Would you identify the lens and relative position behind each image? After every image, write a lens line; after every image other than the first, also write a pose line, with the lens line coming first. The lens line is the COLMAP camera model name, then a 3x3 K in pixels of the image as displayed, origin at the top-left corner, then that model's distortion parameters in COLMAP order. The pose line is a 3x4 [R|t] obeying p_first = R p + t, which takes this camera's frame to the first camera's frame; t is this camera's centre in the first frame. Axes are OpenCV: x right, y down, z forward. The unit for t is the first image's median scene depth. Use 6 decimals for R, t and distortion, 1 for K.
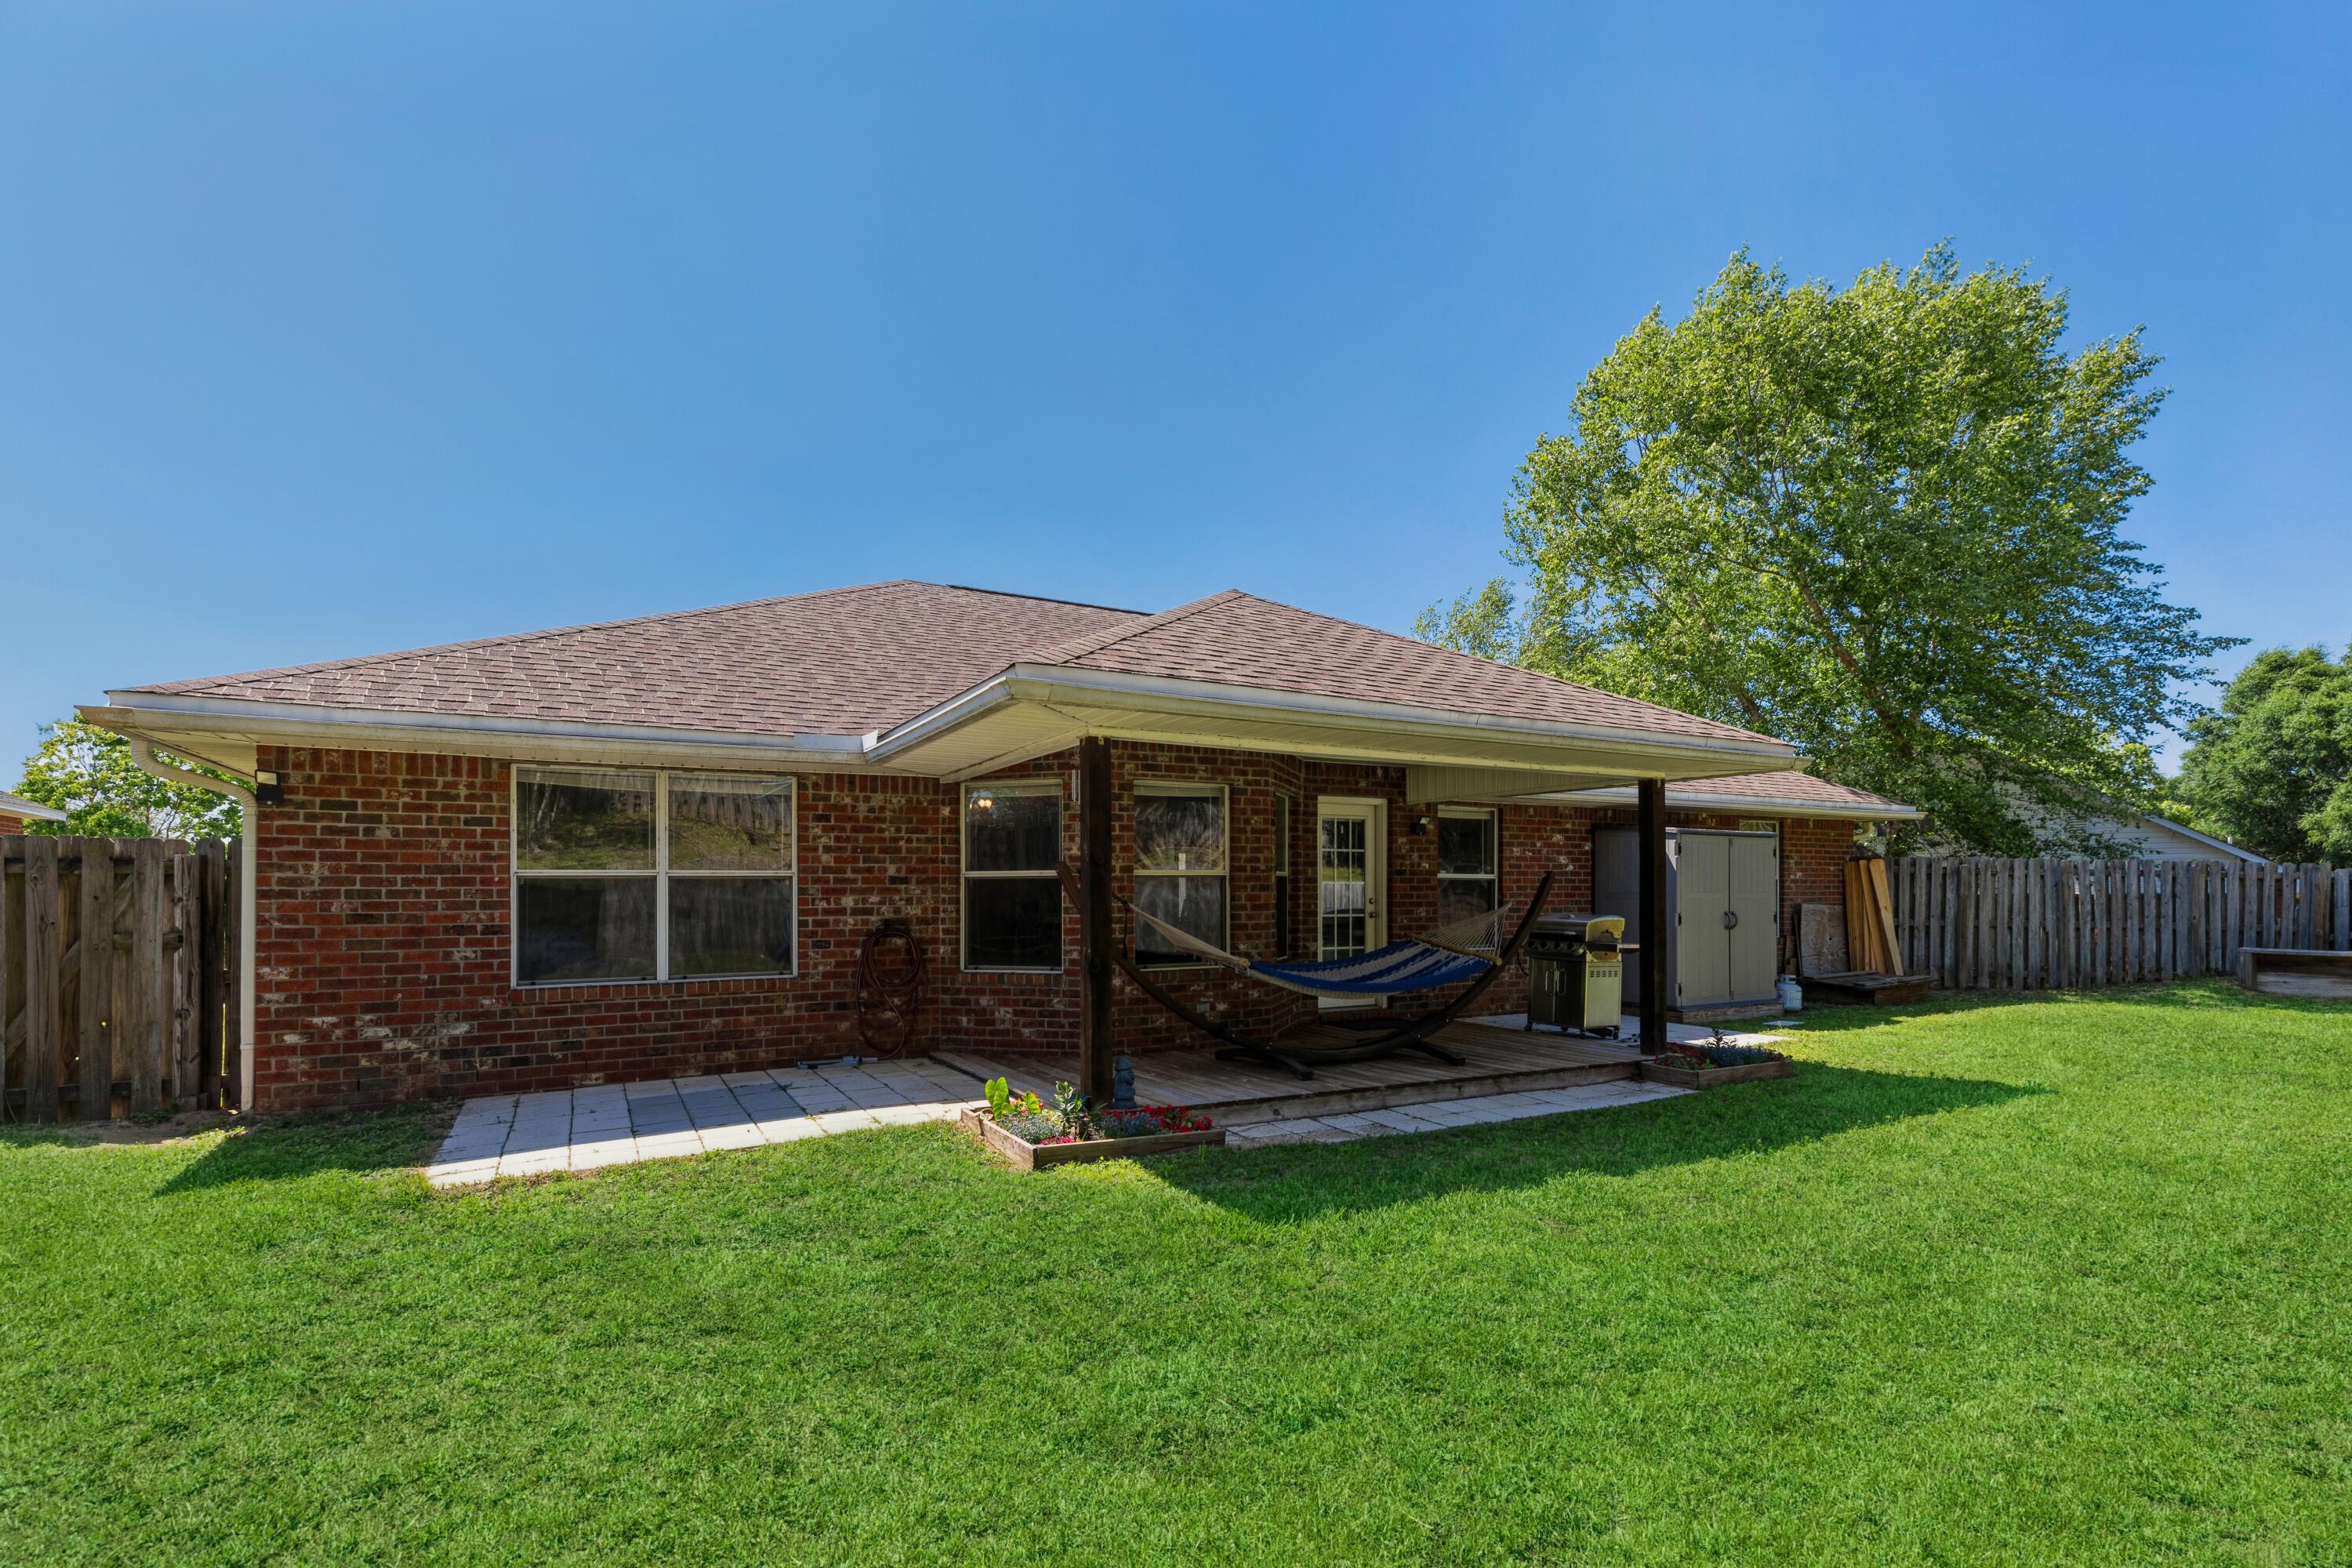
lens RADIAL K [[1092.6, 0, 1183.5], [0, 1092.6, 903.7], [0, 0, 1]] dist [0.000643, -0.000072]
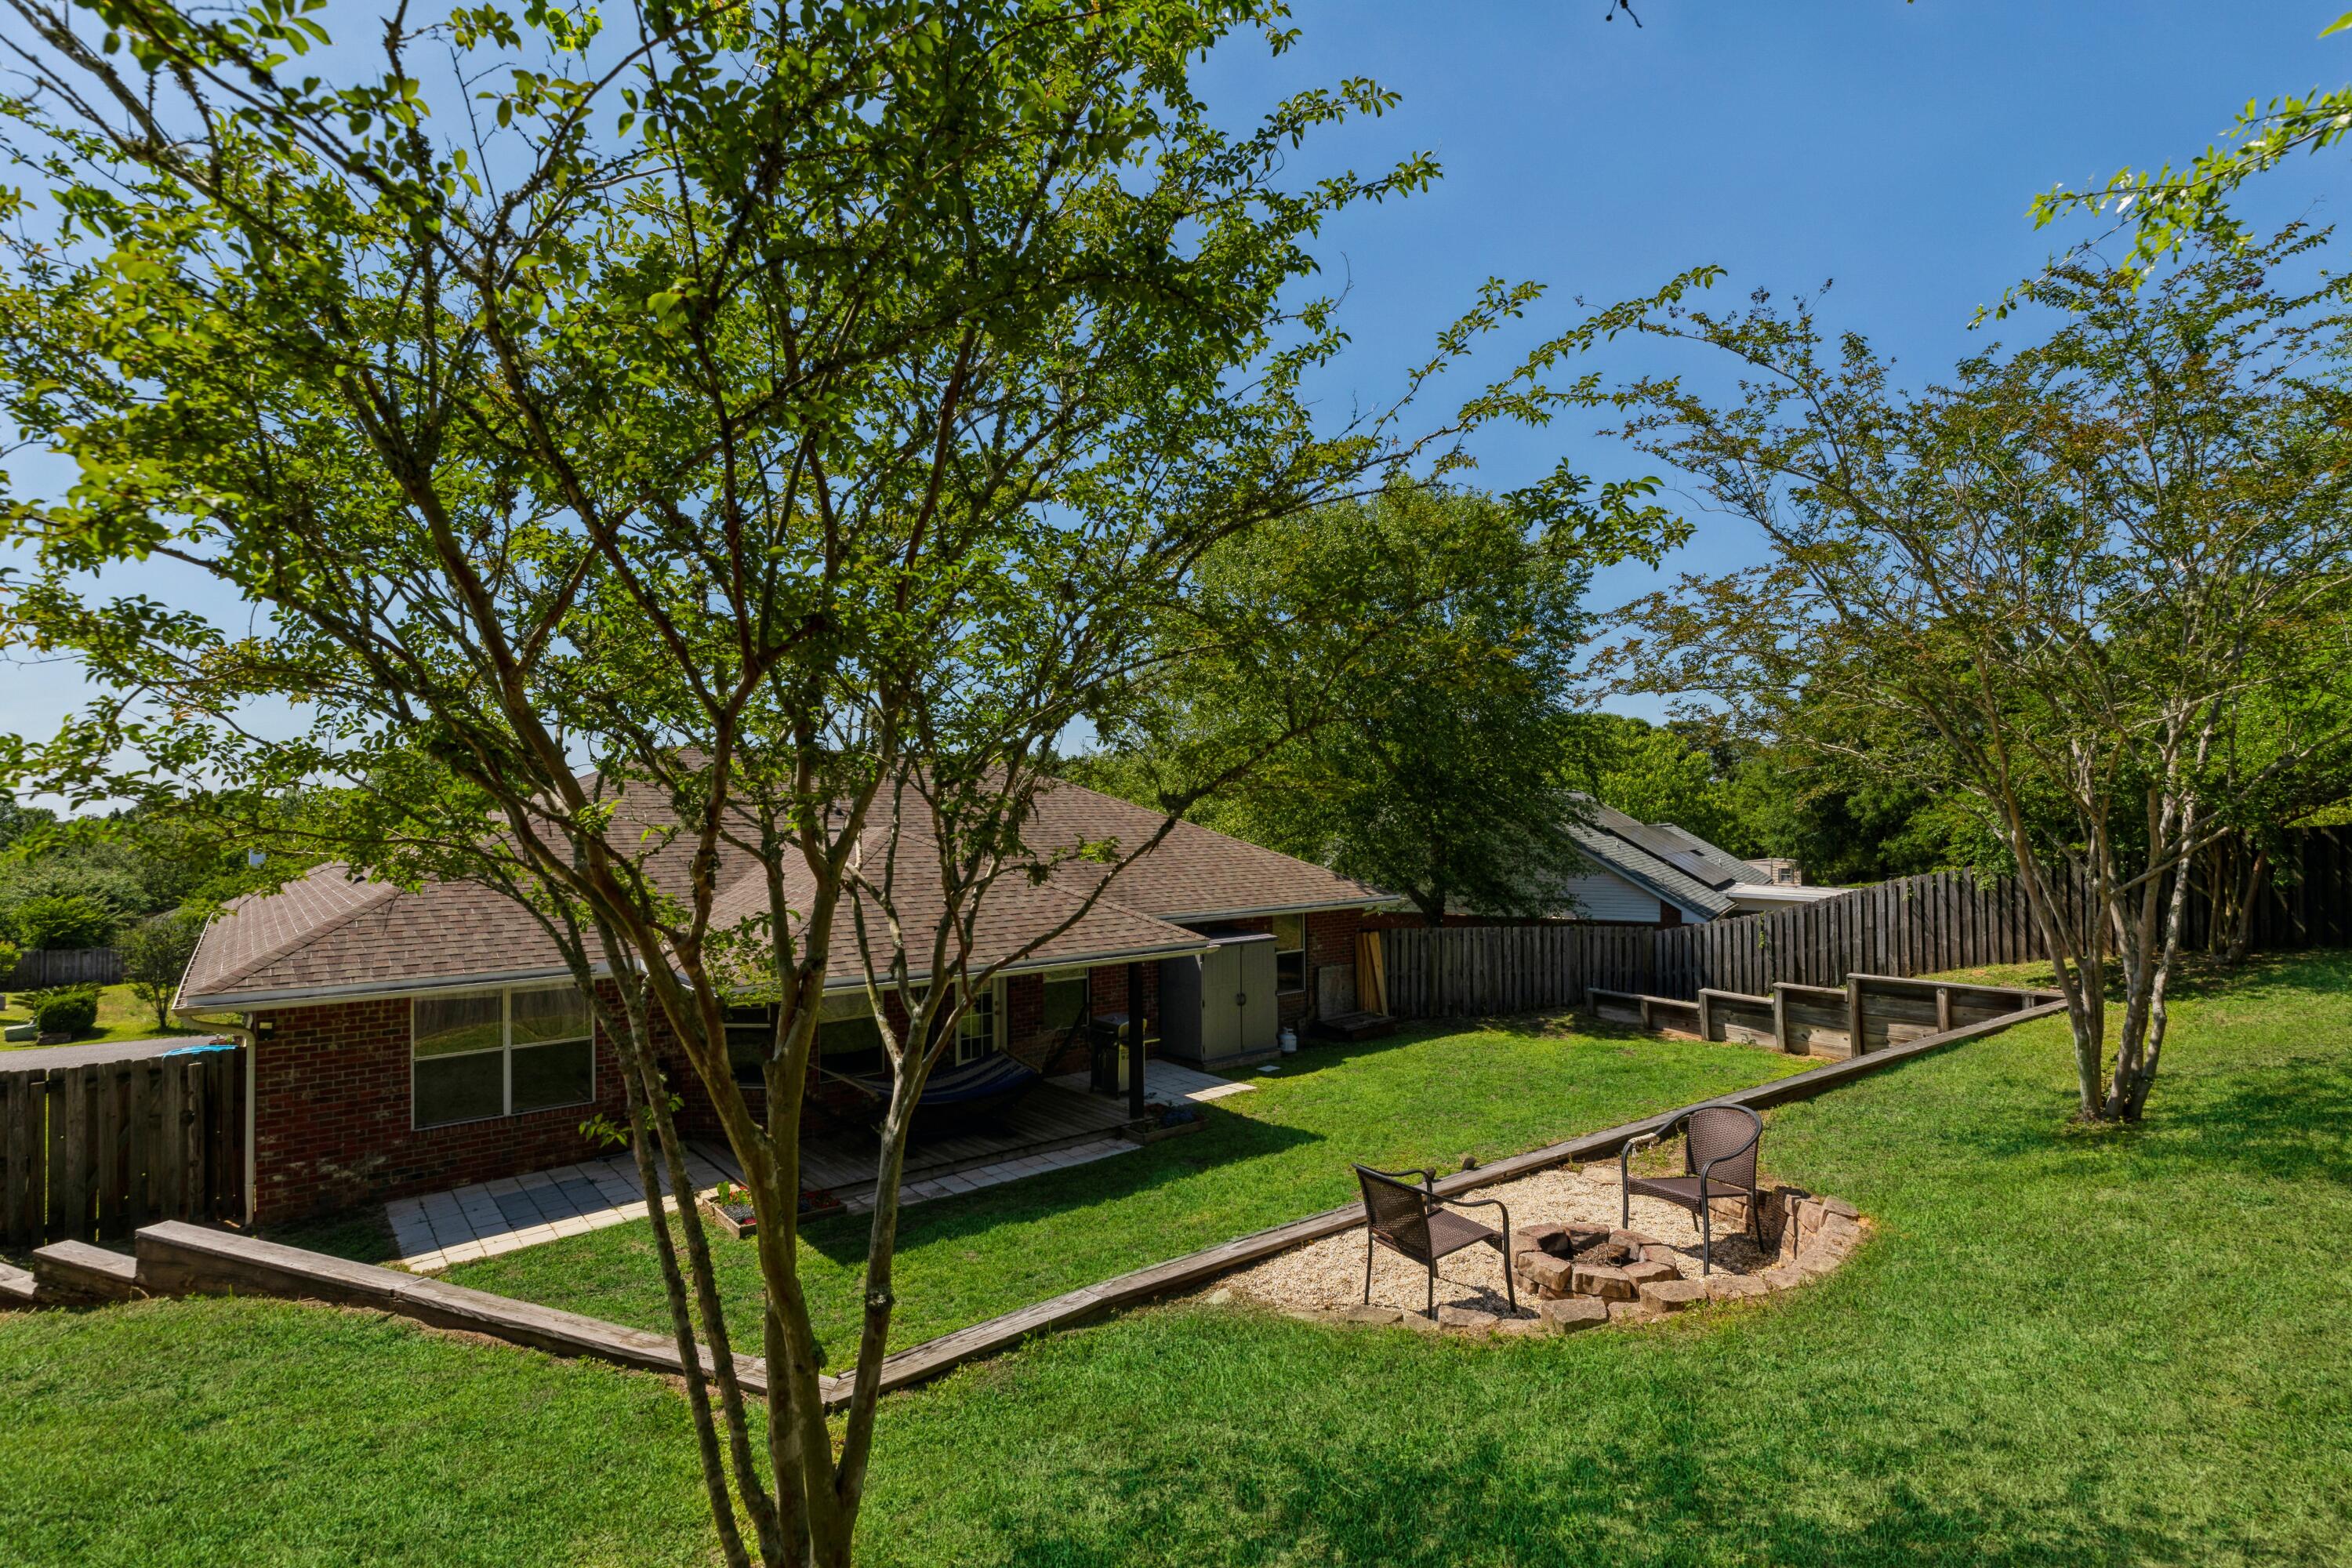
lens RADIAL K [[1137.2, 0, 1178.6], [0, 1137.2, 811.1], [0, 0, 1]] dist [-0.008880, -0.000117]
pose [[0.983432, -0.009897, 0.181008, 0.178590], [0.011996, 0.999873, -0.010504, -0.318590], [-0.180881, 0.012502, 0.983426, -0.751025]]
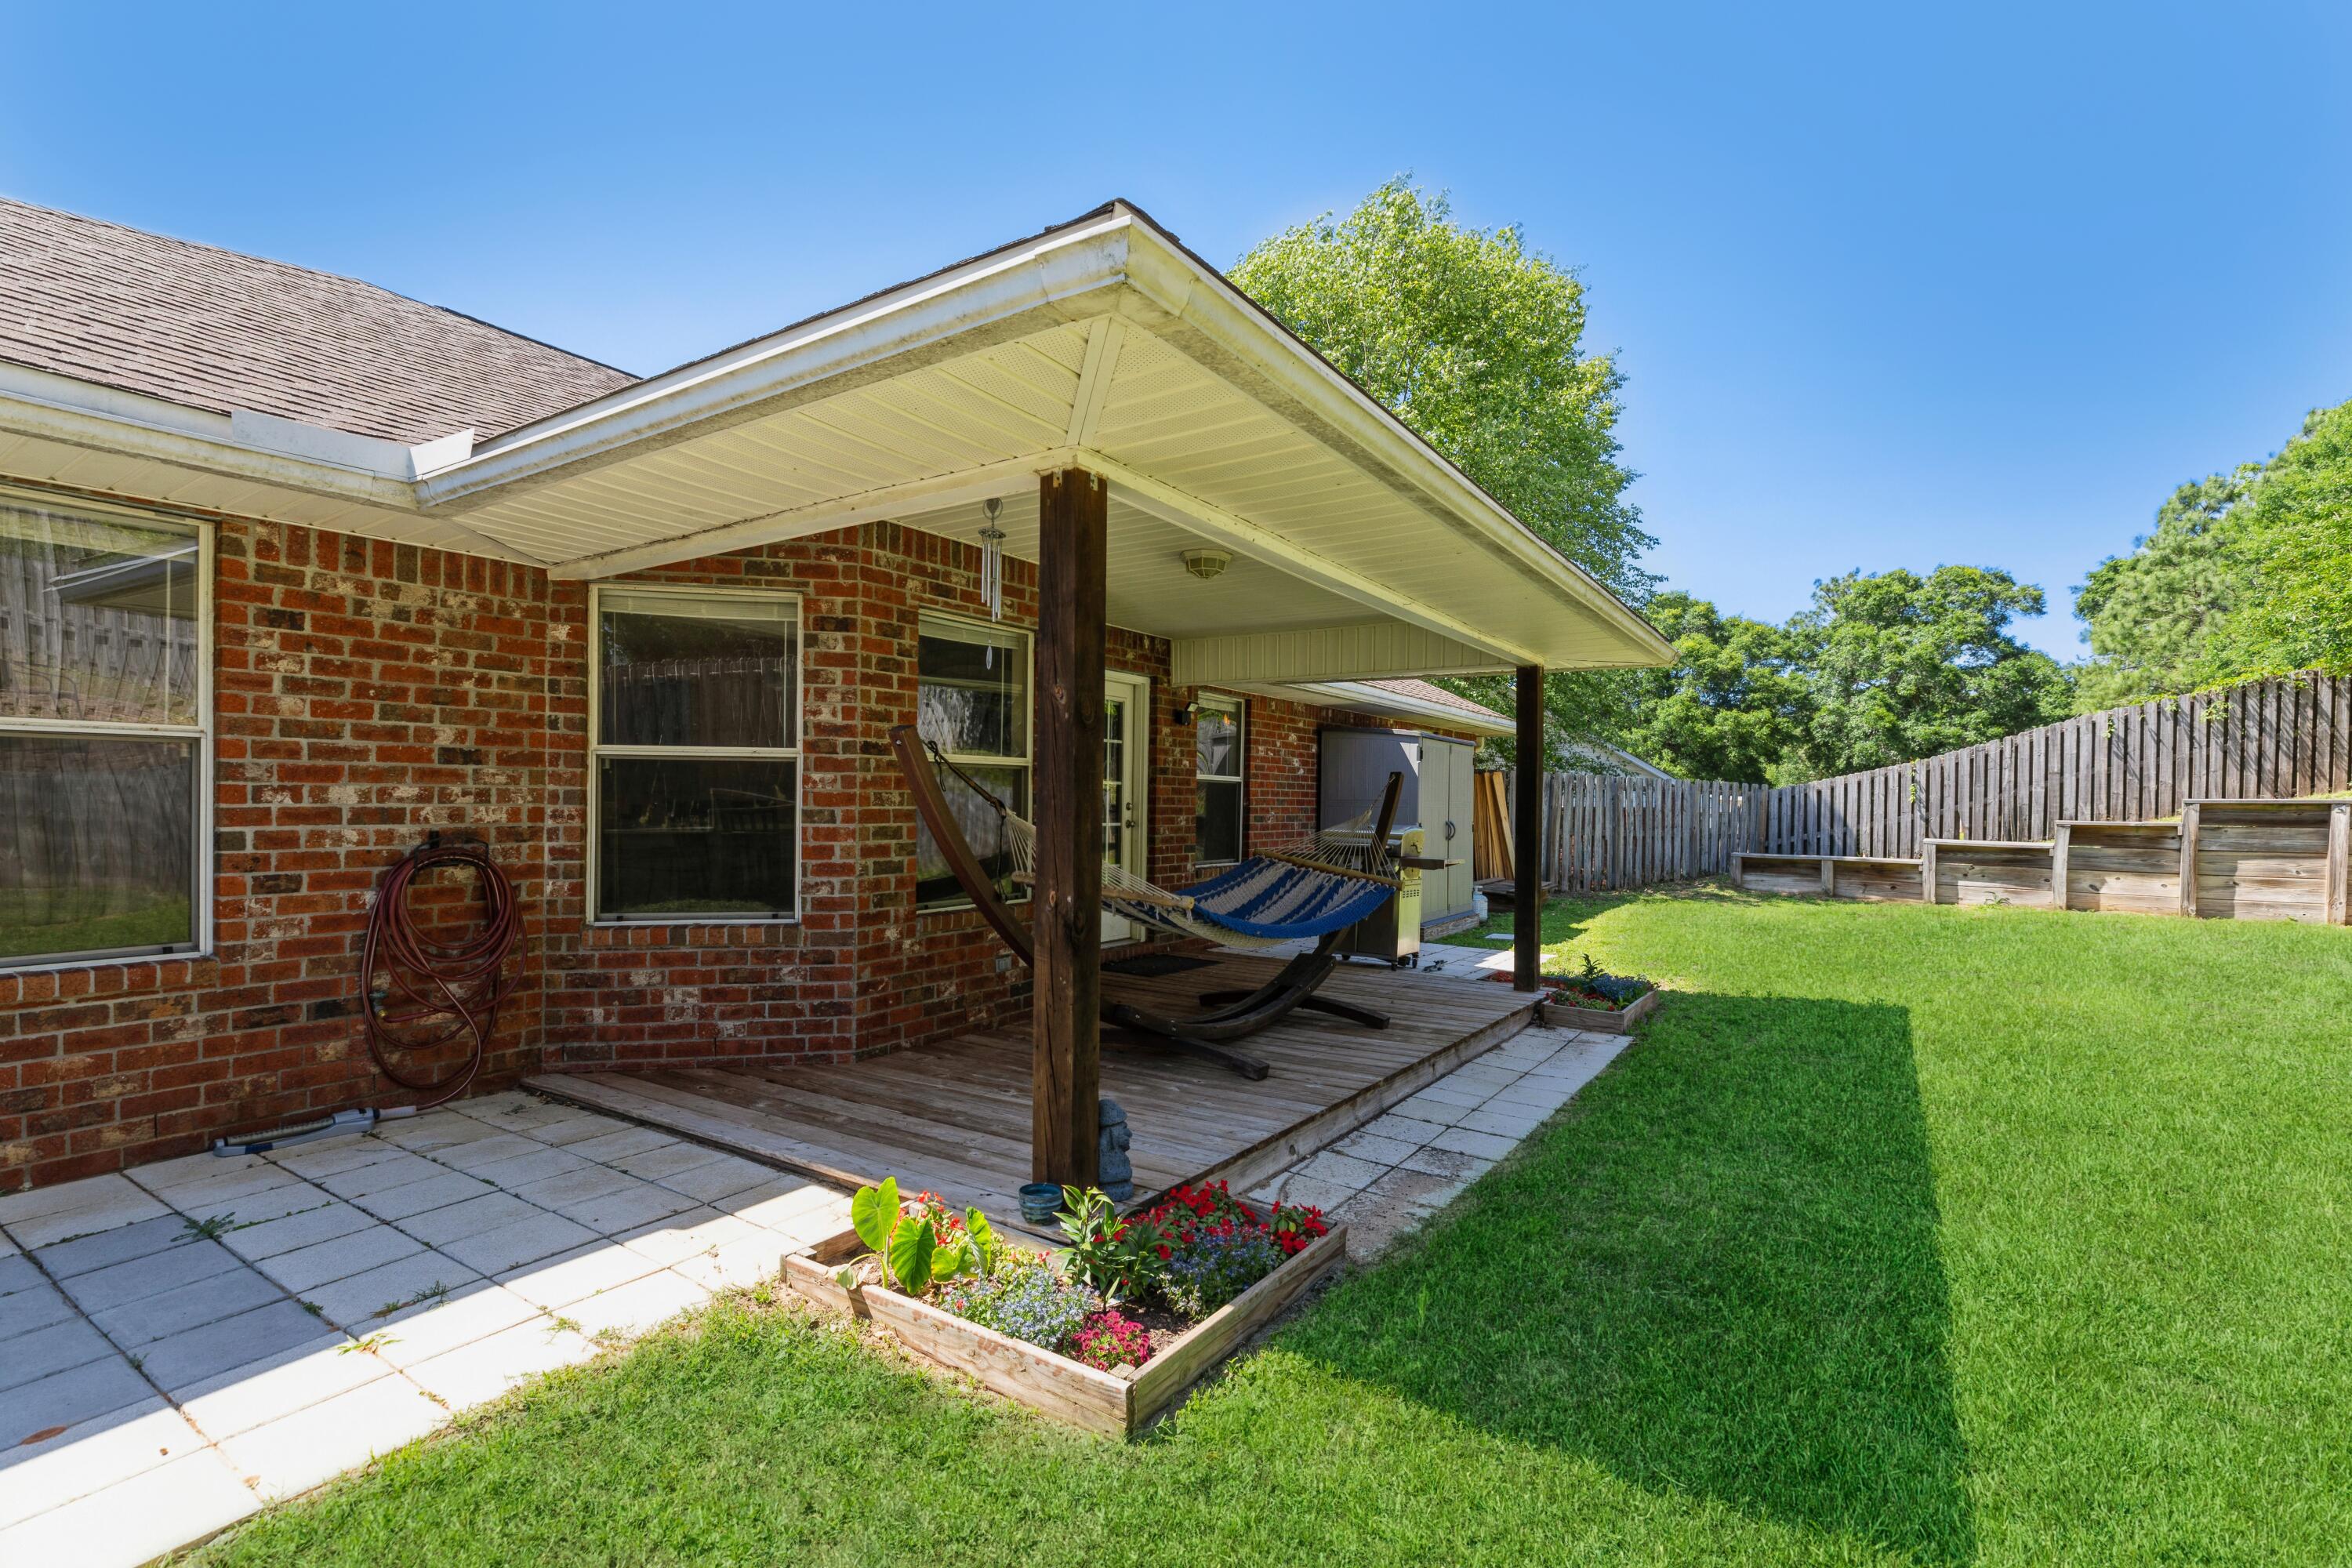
lens RADIAL K [[1056.9, 0, 1179.1], [0, 1056.9, 818.4], [0, 0, 1]] dist [0.002289, 0.000026]
pose [[0.884209, 0.005817, 0.467055, -0.195234], [-0.009460, 0.999940, 0.005454, 0.002269], [-0.466996, -0.009241, 0.884211, 0.399554]]
